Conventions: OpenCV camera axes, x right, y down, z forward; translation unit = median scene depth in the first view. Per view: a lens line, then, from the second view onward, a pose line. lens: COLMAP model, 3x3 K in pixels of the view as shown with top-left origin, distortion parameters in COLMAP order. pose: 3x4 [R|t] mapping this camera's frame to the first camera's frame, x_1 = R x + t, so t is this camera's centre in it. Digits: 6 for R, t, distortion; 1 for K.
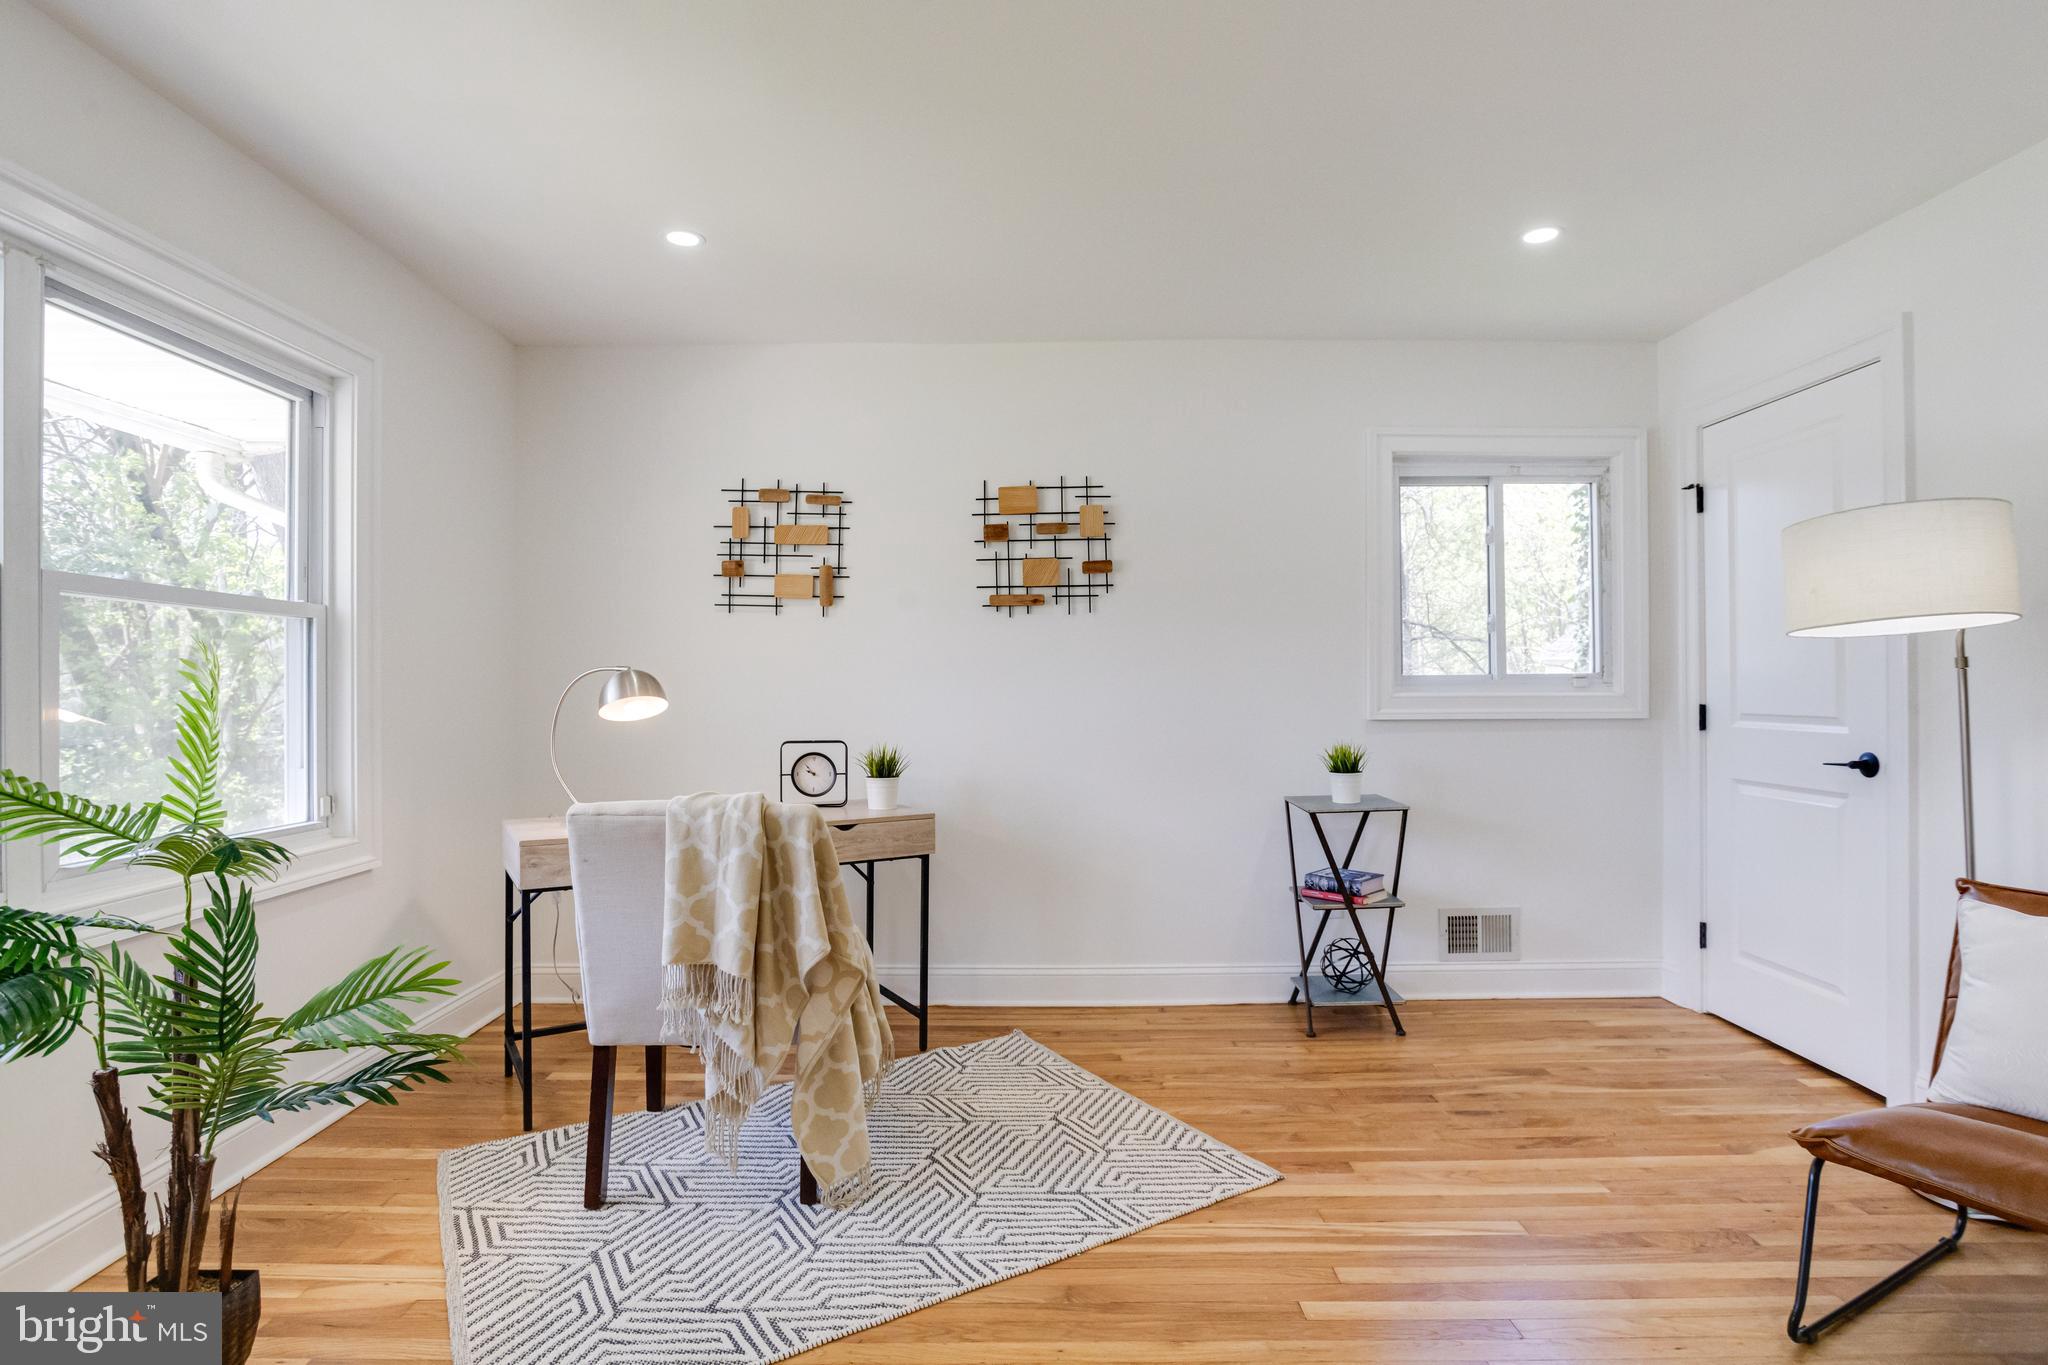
lens RADIAL K [[1017.1, 0, 1027.9], [0, 1017.1, 674.3], [0, 0, 1]] dist [-0.049351, 0.037301]
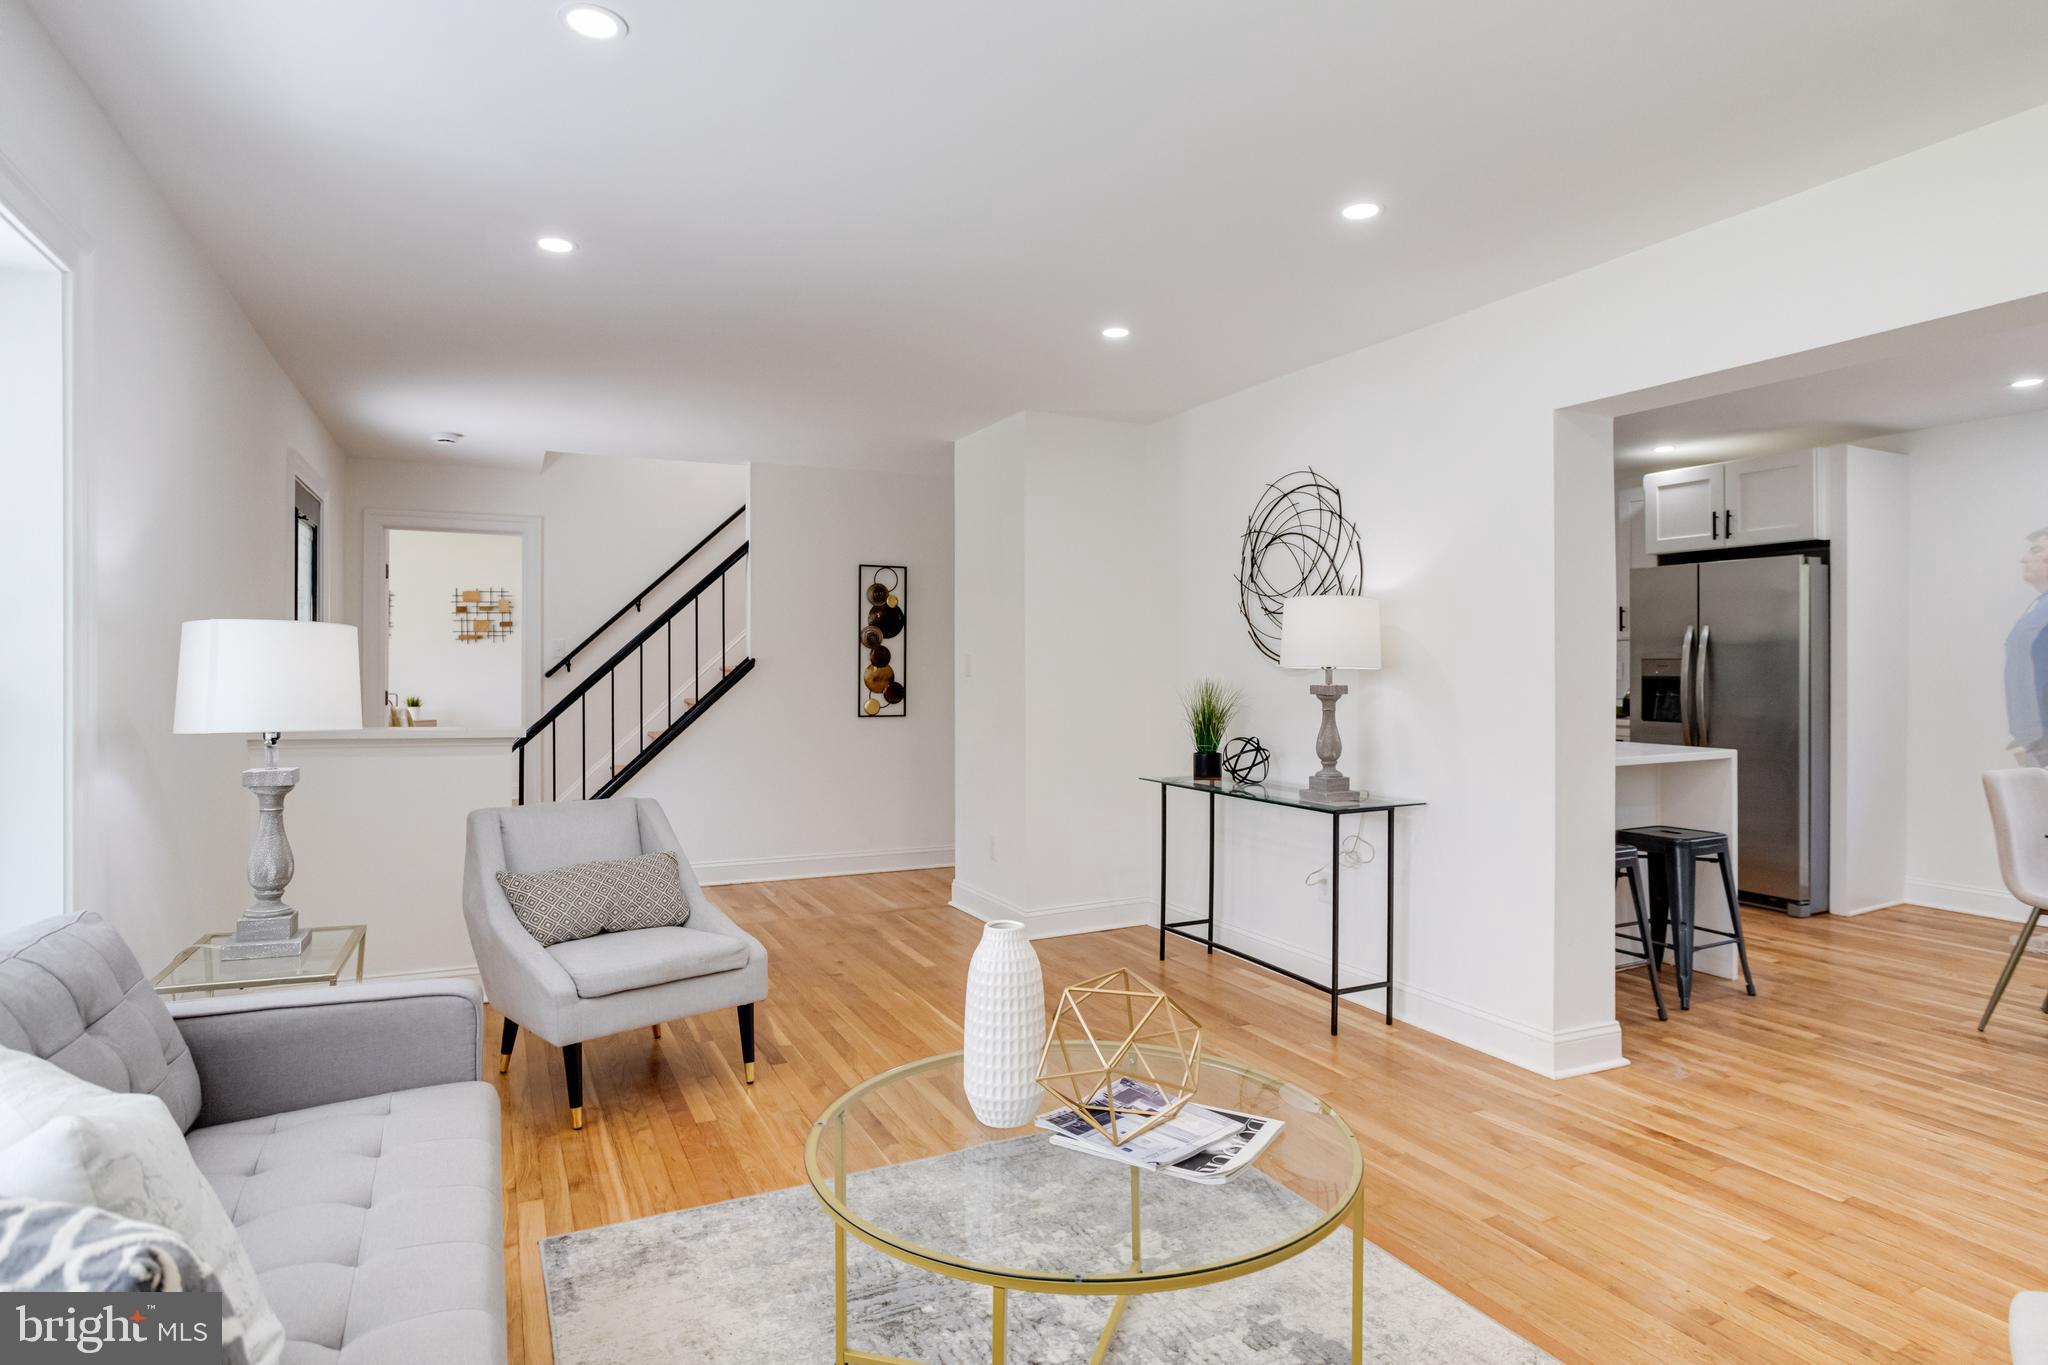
lens RADIAL K [[1121.1, 0, 1036.9], [0, 1121.1, 655.7], [0, 0, 1]] dist [-0.032954, 0.000652]
pose [[0.896407, 0.003870, 0.443214, 0.025960], [-0.008002, 0.999940, 0.007452, -0.058708], [-0.443159, -0.010227, 0.896385, -2.067687]]
